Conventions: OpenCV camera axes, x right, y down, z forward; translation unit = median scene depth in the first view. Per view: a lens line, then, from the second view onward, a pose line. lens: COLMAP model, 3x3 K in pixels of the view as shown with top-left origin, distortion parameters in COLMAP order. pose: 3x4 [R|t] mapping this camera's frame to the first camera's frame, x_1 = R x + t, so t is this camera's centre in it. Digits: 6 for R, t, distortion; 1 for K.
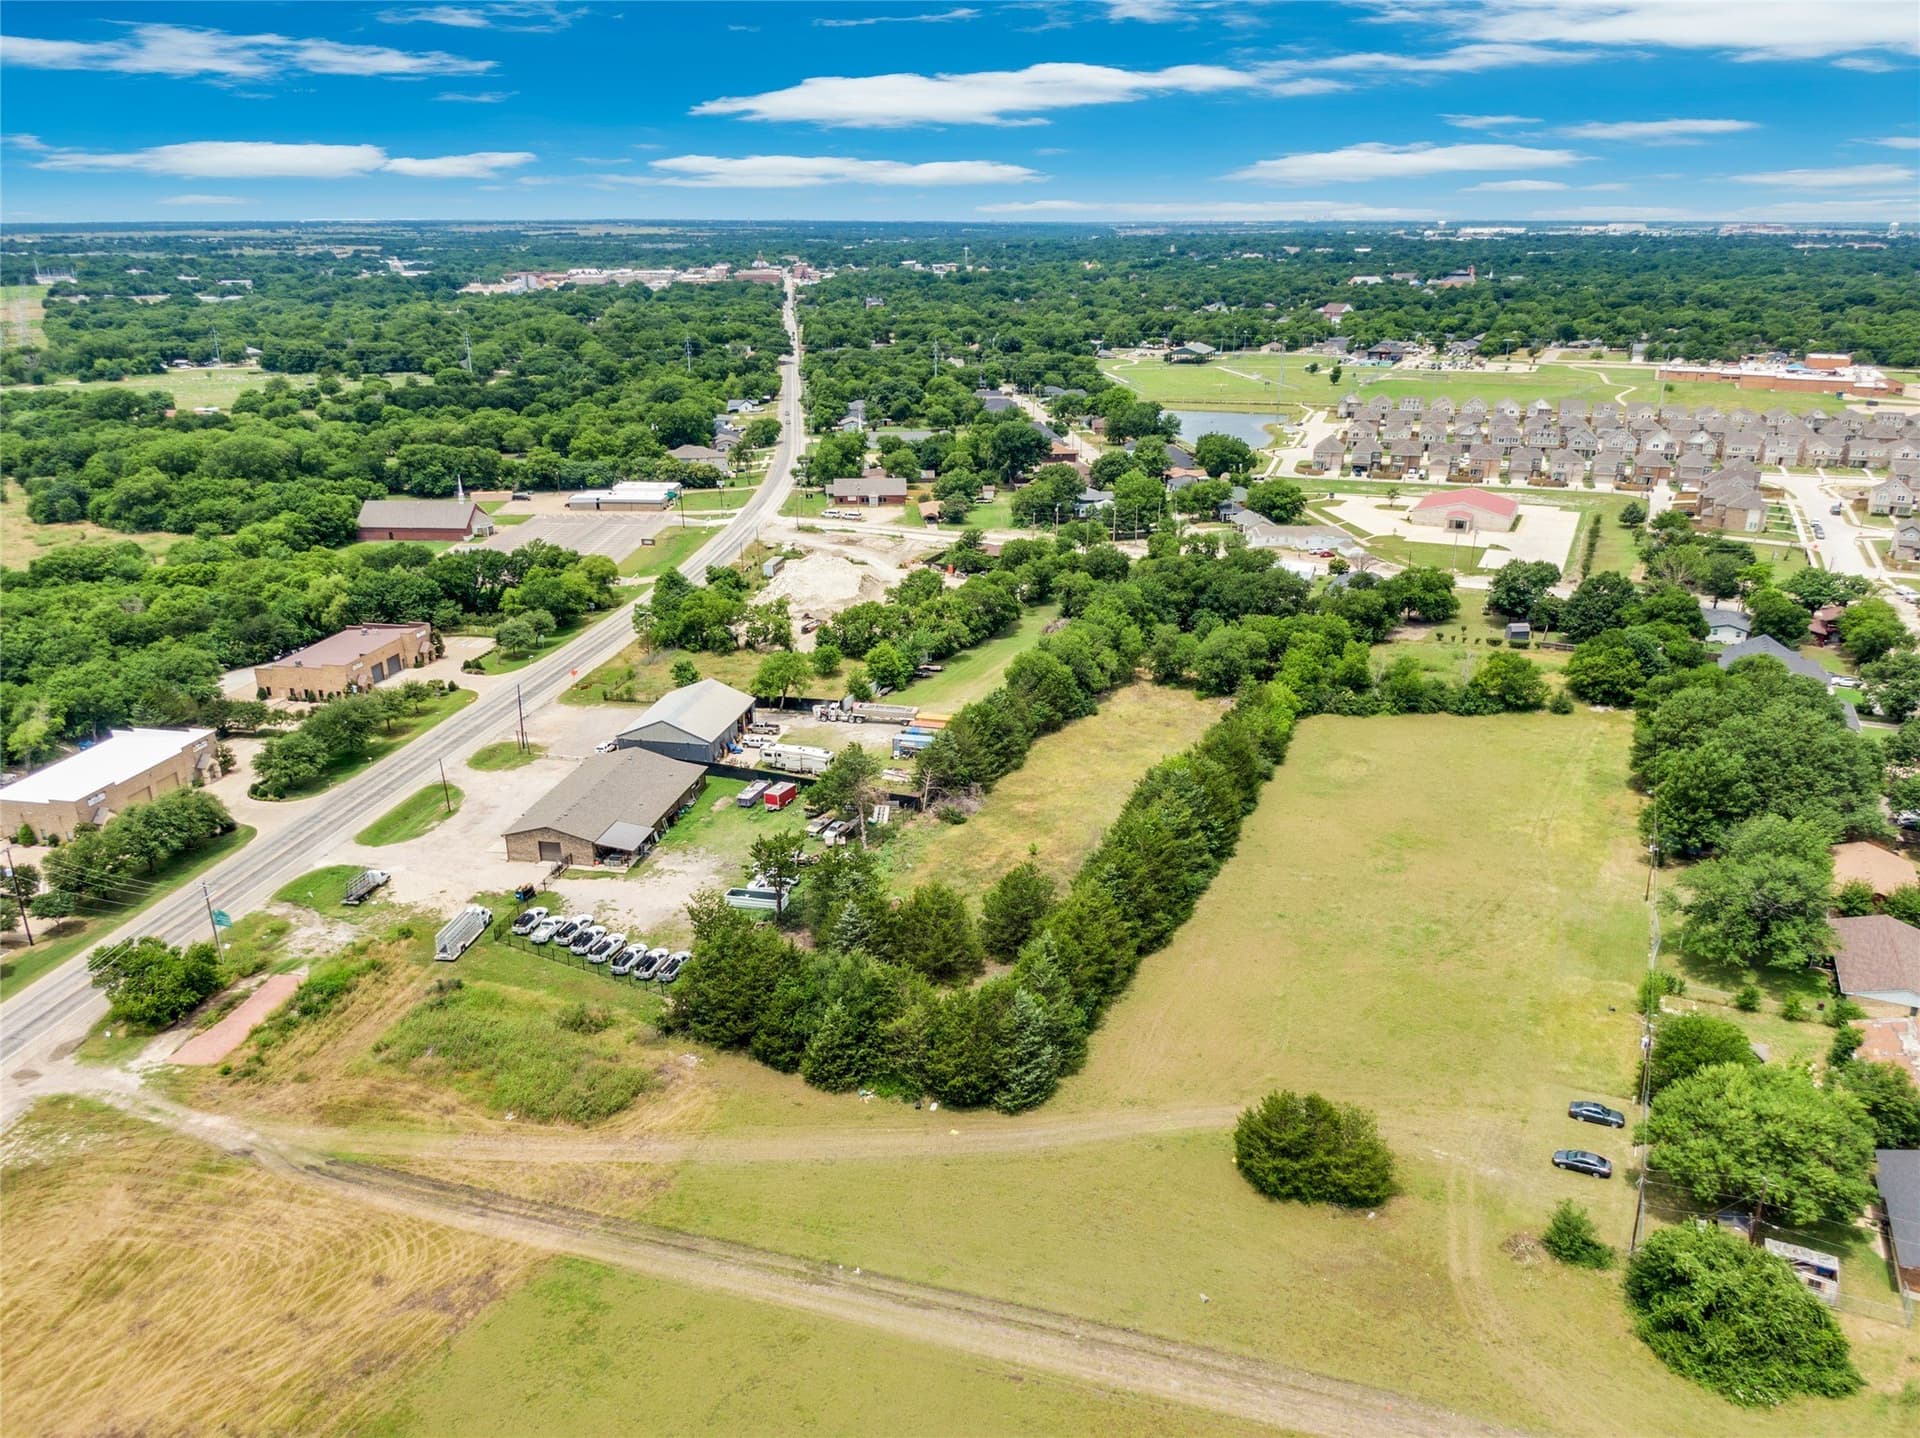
lens RADIAL K [[1366.6, 0, 962.1], [0, 1366.6, 723.4], [0, 0, 1]] dist [0.039568, -0.066509]
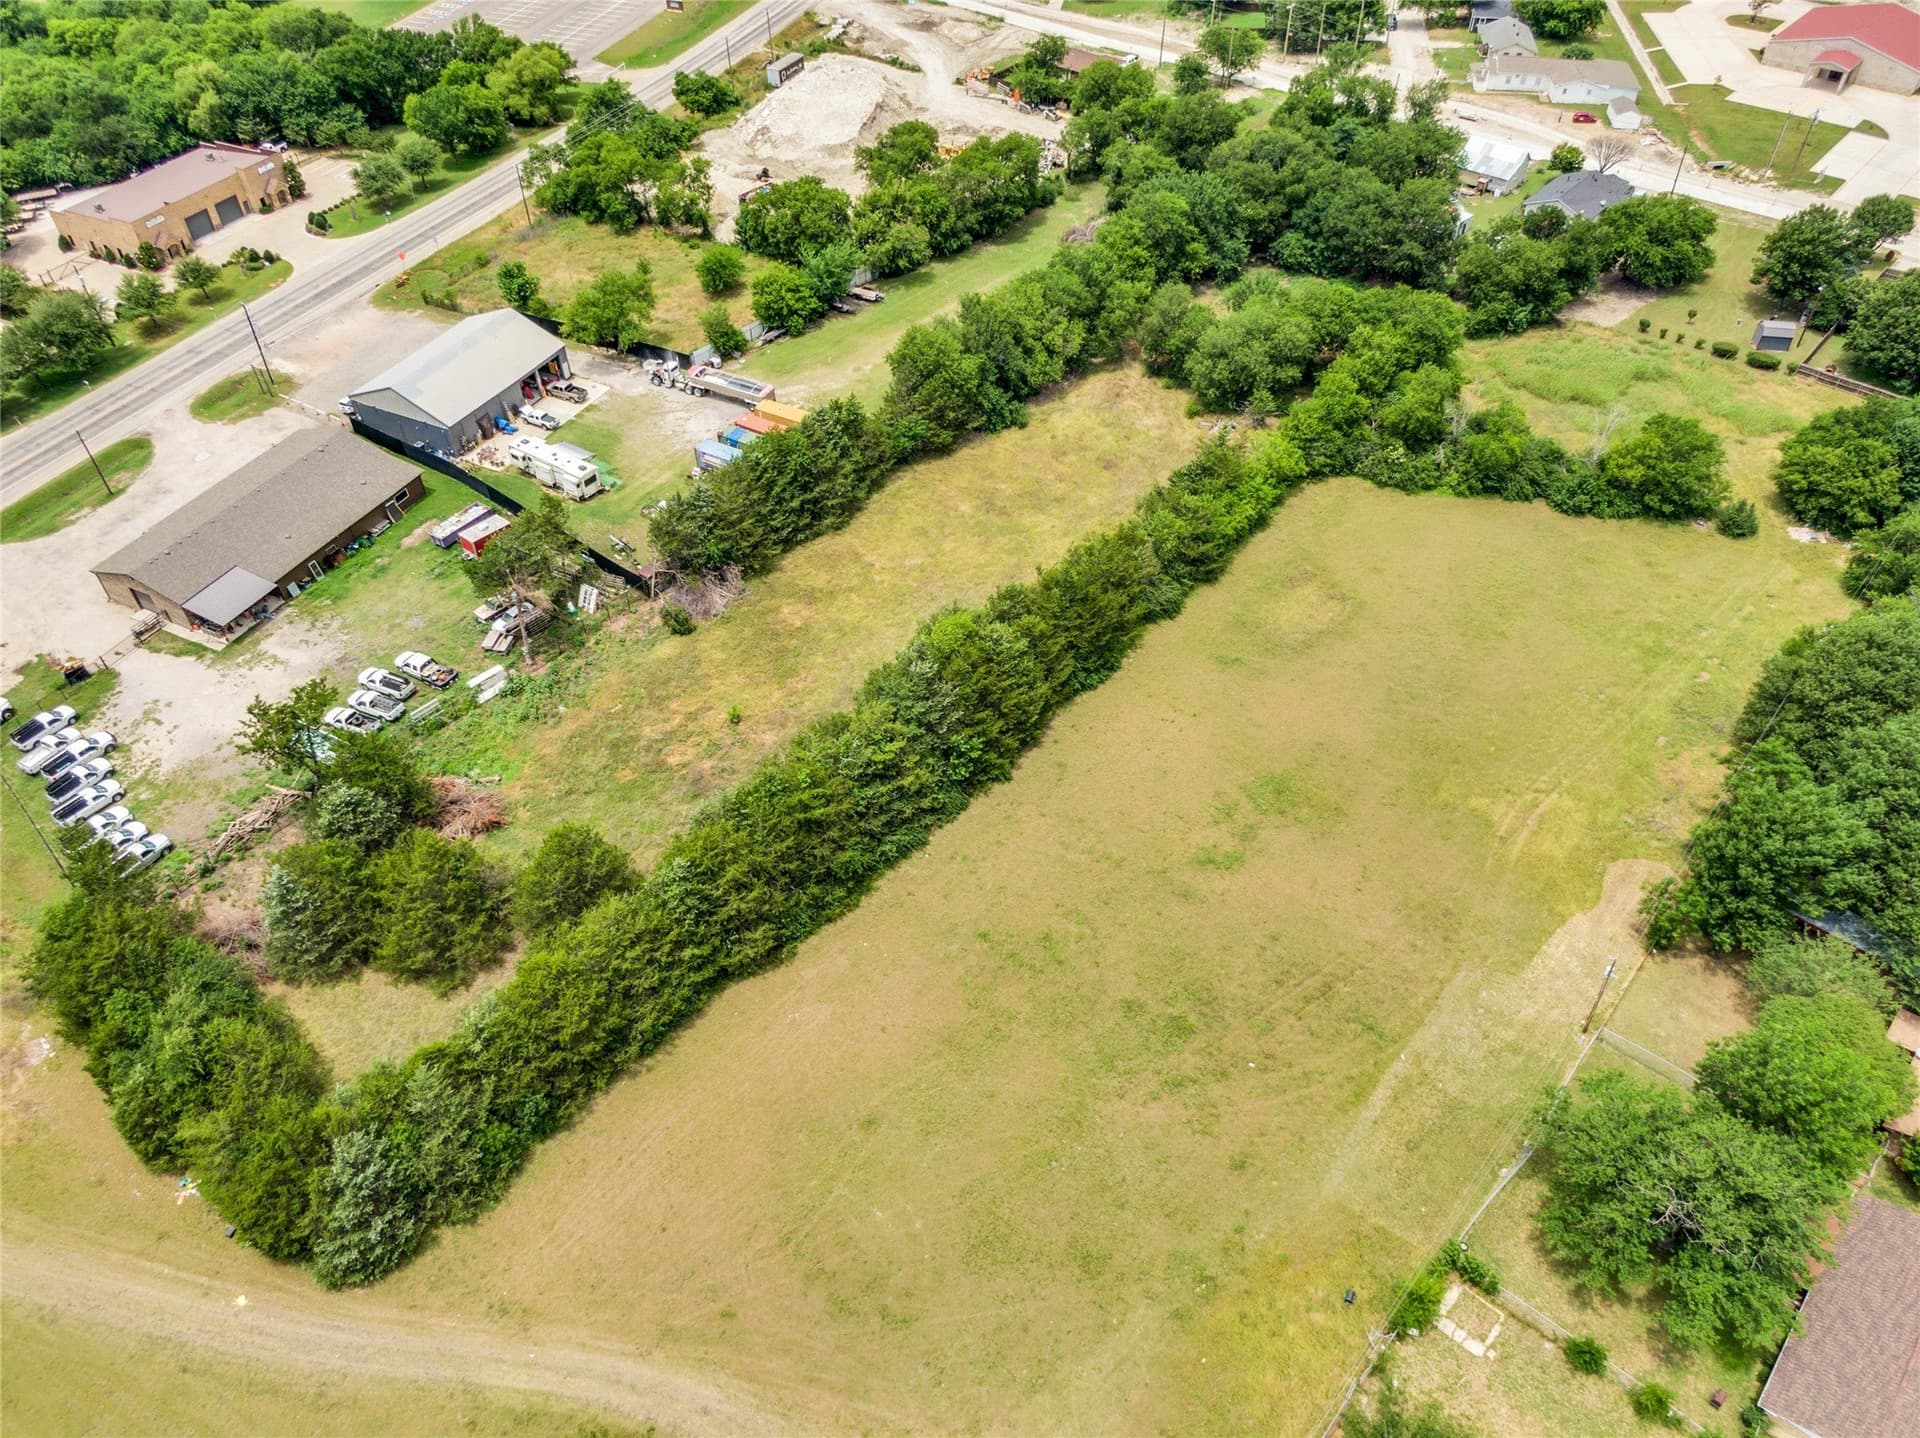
lens RADIAL K [[1377.2, 0, 952.3], [0, 1377.2, 718.7], [0, 0, 1]] dist [-0.007703, 0.000604]
pose [[0.962076, 0.184613, -0.200818, 0.214702], [-0.087414, 0.906014, 0.414122, -0.146450], [0.258396, -0.380862, 0.887793, 0.290984]]
